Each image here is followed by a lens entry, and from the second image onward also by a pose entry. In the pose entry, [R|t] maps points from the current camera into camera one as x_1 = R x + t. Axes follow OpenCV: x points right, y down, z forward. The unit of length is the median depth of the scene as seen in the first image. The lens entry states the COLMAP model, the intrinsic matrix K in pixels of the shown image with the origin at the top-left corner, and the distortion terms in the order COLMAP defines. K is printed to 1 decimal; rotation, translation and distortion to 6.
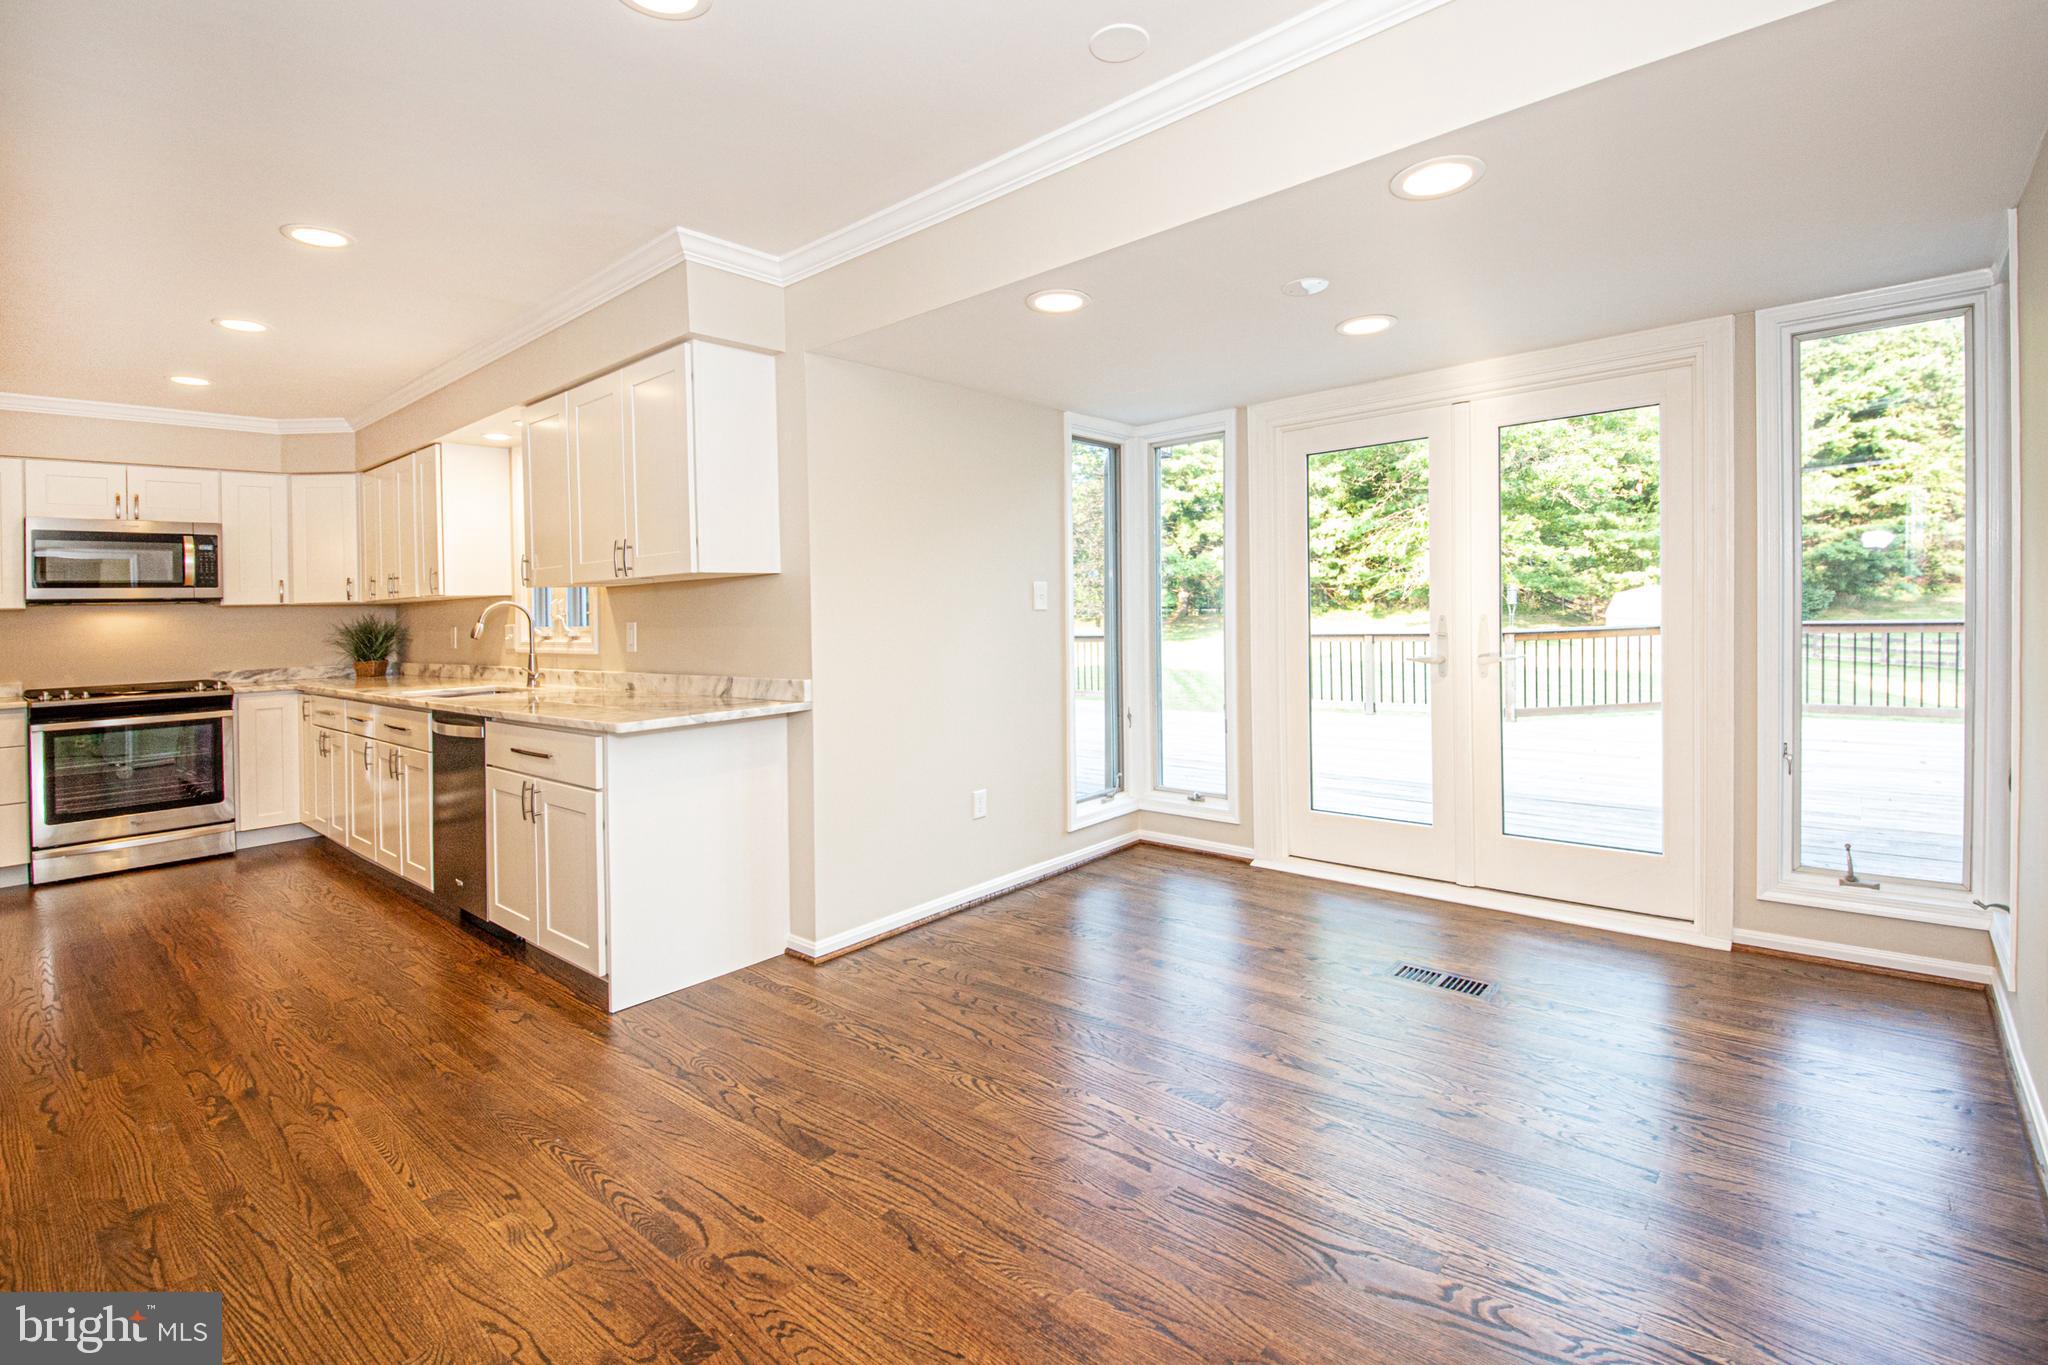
lens RADIAL K [[944.4, 0, 1029.5], [0, 944.4, 611.7], [0, 0, 1]] dist [-0.000723, -0.000502]
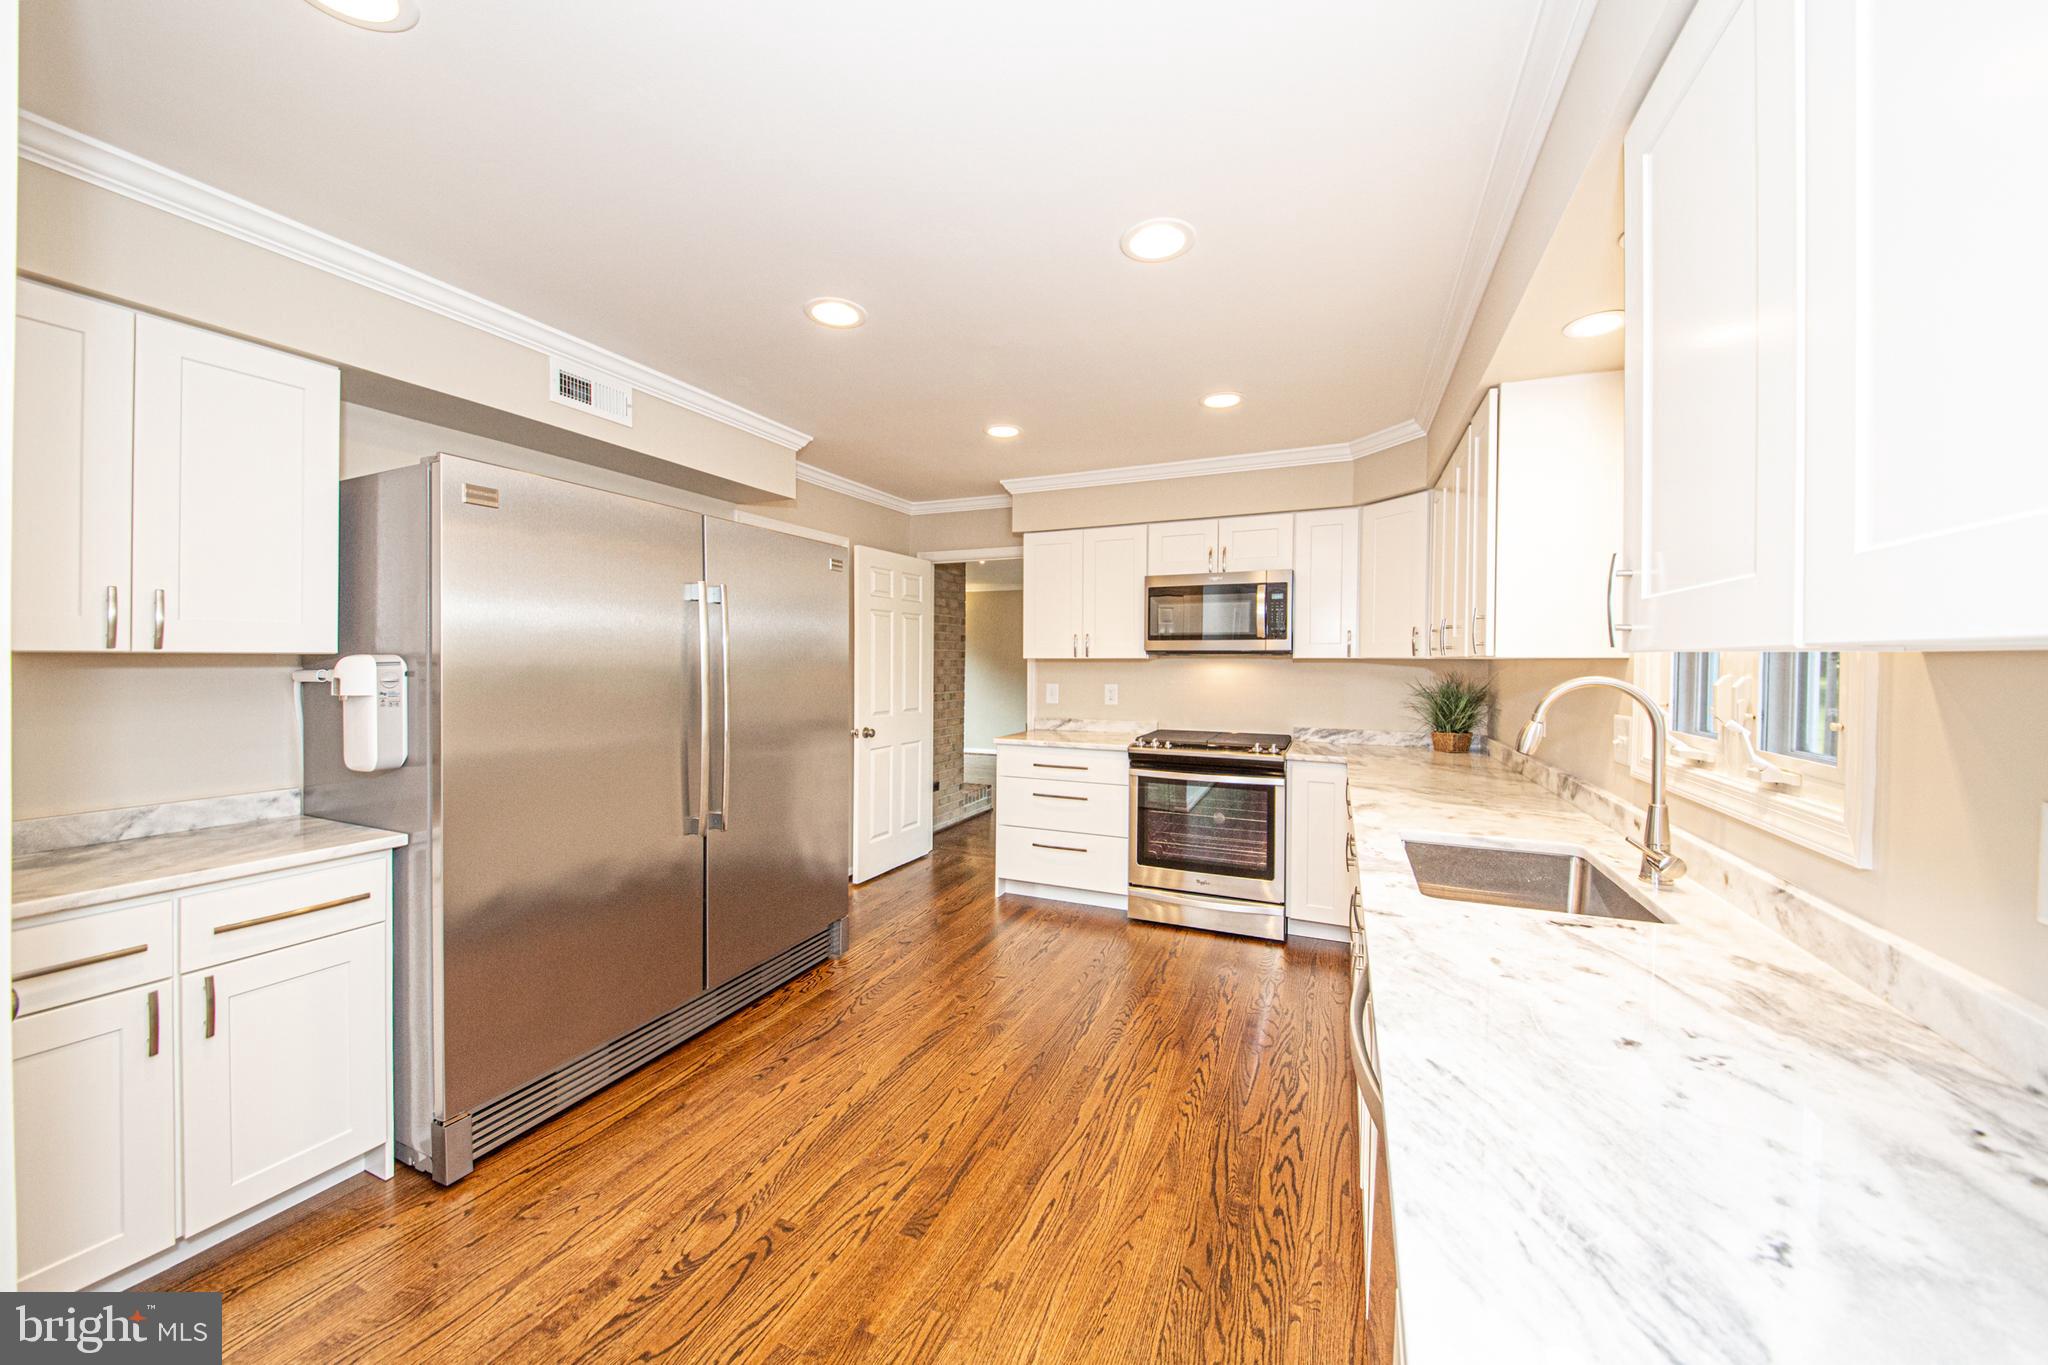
lens RADIAL K [[739.8, 0, 1027.1], [0, 739.8, 647.7], [0, 0, 1]] dist [-0.000274, -0.000001]
pose [[0.311348, 0.016246, -0.950157, -0.261955], [-0.015097, 0.999812, 0.012148, -0.022951], [0.950176, 0.010562, 0.311534, 0.550014]]
